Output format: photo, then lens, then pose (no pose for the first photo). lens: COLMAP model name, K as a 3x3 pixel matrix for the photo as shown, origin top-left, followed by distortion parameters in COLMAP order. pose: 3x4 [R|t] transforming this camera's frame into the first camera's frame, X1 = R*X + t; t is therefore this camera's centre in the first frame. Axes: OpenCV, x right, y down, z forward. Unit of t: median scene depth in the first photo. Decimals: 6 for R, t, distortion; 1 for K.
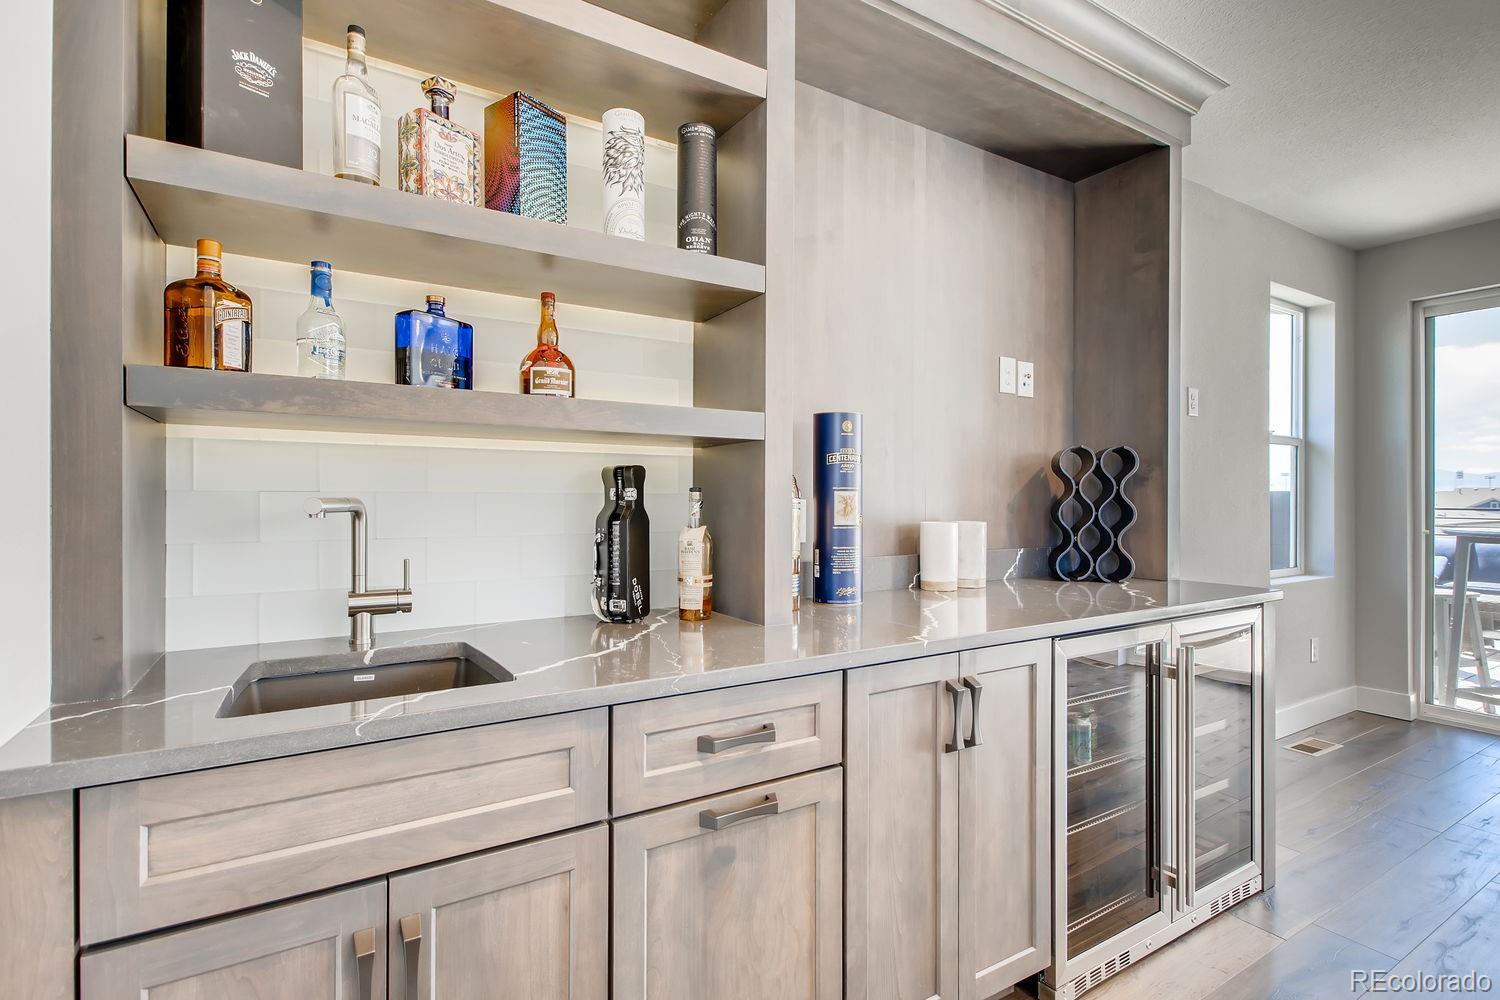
lens RADIAL K [[708.4, 0, 748.1], [0, 708.4, 494.6], [0, 0, 1]] dist [-0.001034, 0.000539]
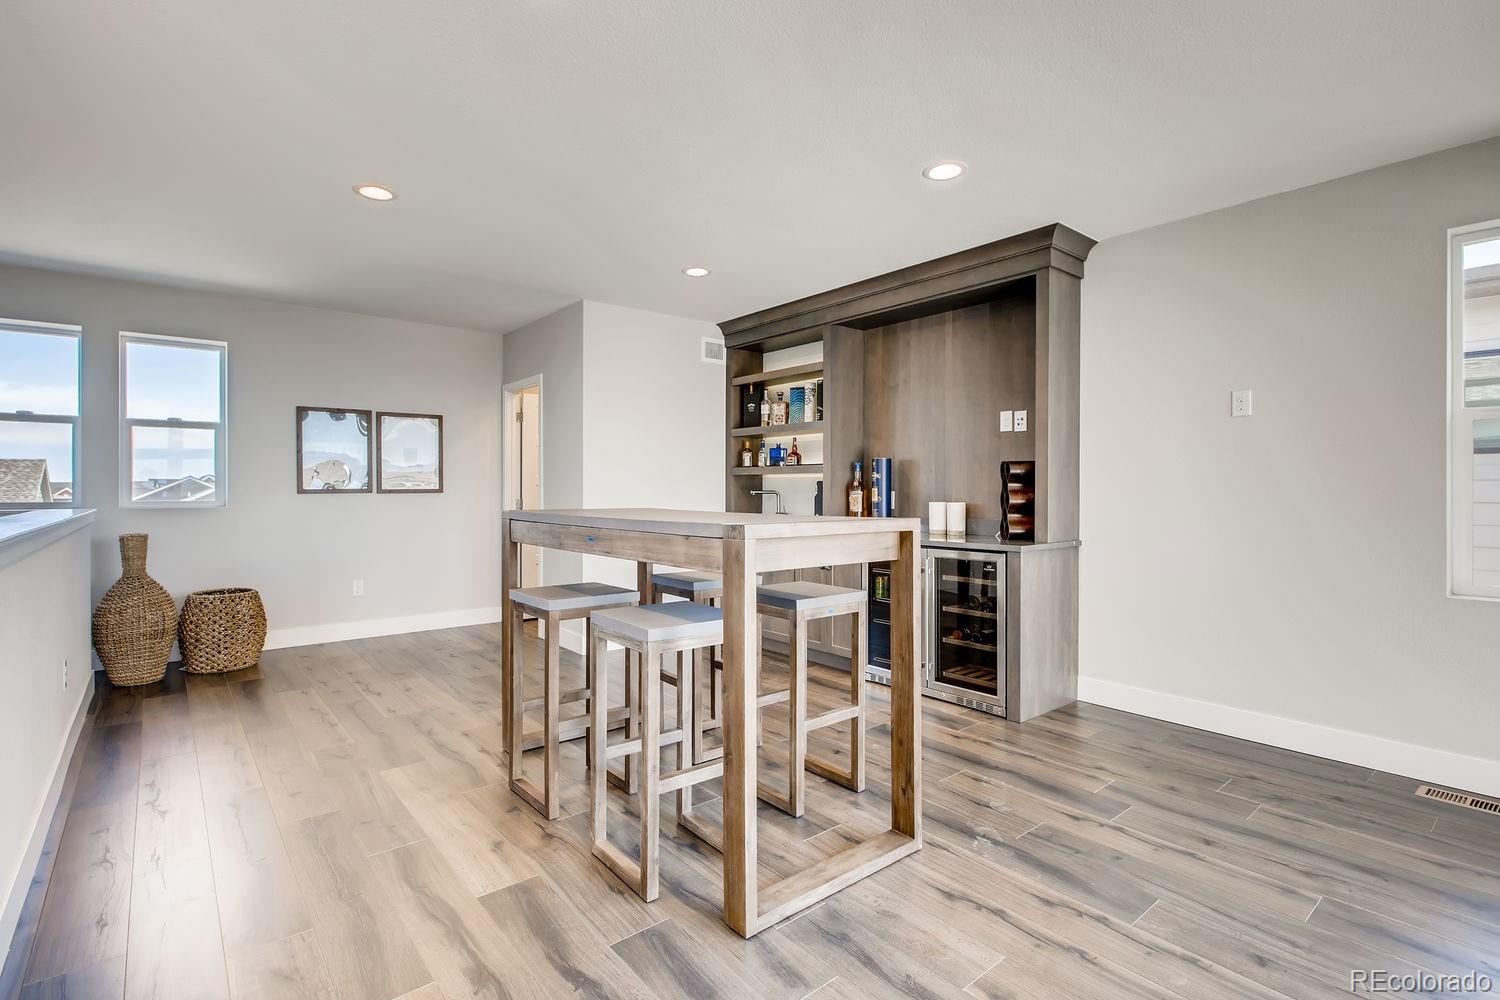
lens RADIAL K [[708.4, 0, 745.7], [0, 708.4, 485.1], [0, 0, 1]] dist [-0.001034, 0.000539]
pose [[0.140578, -0.008422, -0.990034, 3.111581], [0.000611, 0.999964, -0.008420, 0.007040], [0.990069, 0.000578, 0.140579, 0.168499]]
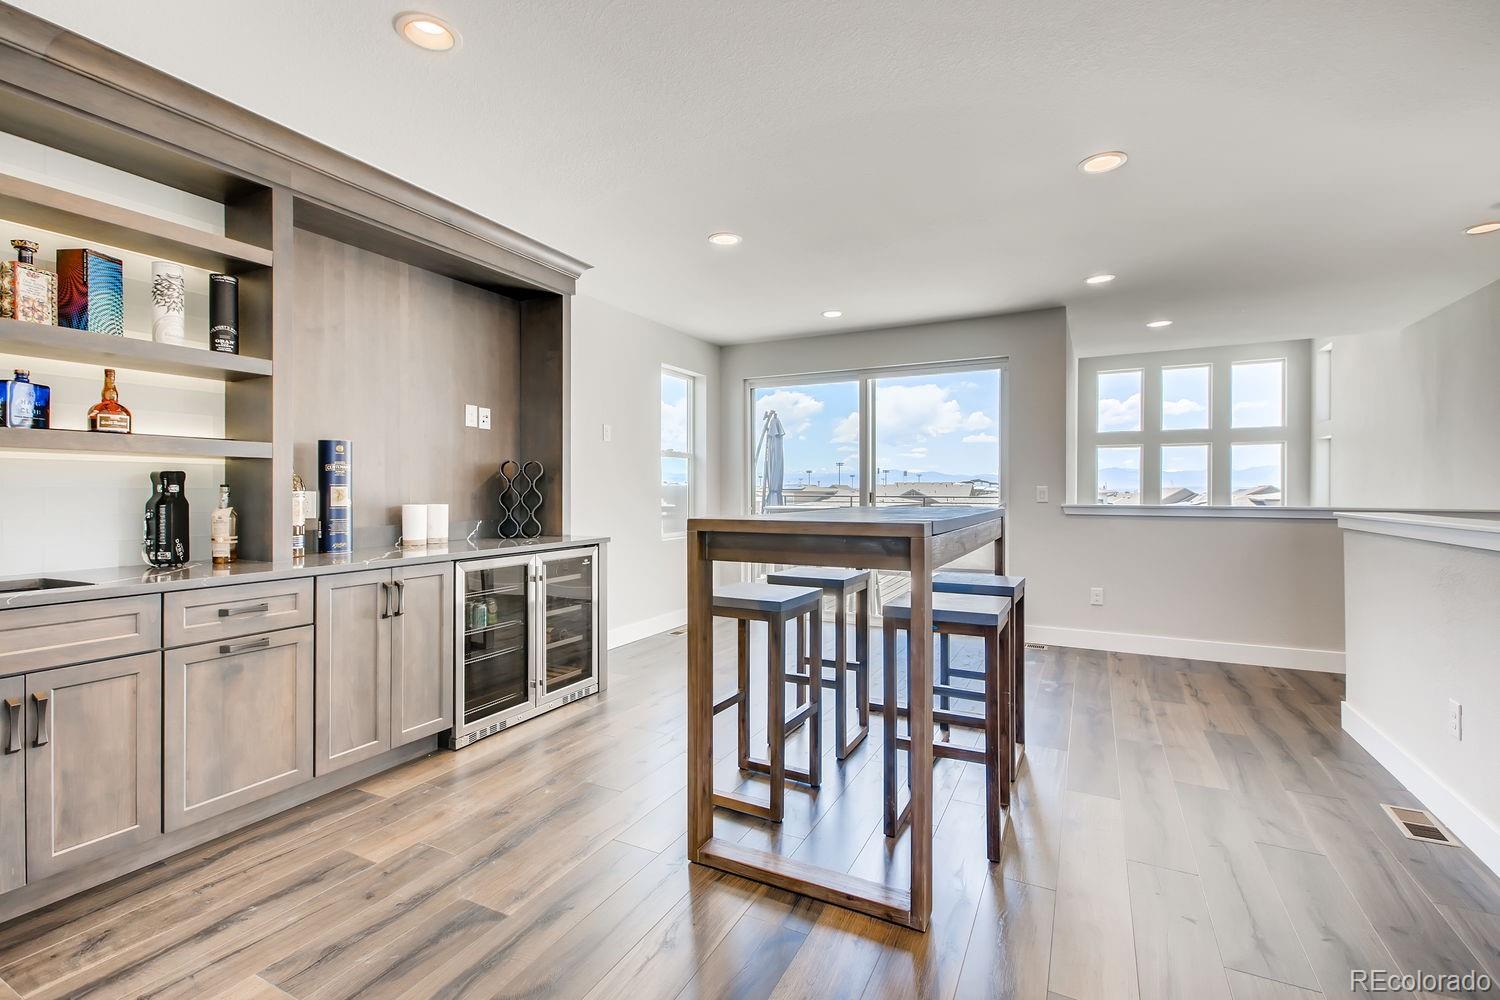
lens RADIAL K [[668.2, 0, 753.1], [0, 668.2, 489.6], [0, 0, 1]] dist [0.005947, -0.005257]
pose [[0.850821, -0.001898, 0.525453, 0.163119], [-0.000407, 0.999991, 0.004271, -0.005508], [-0.525456, -0.003848, 0.850812, -1.037836]]
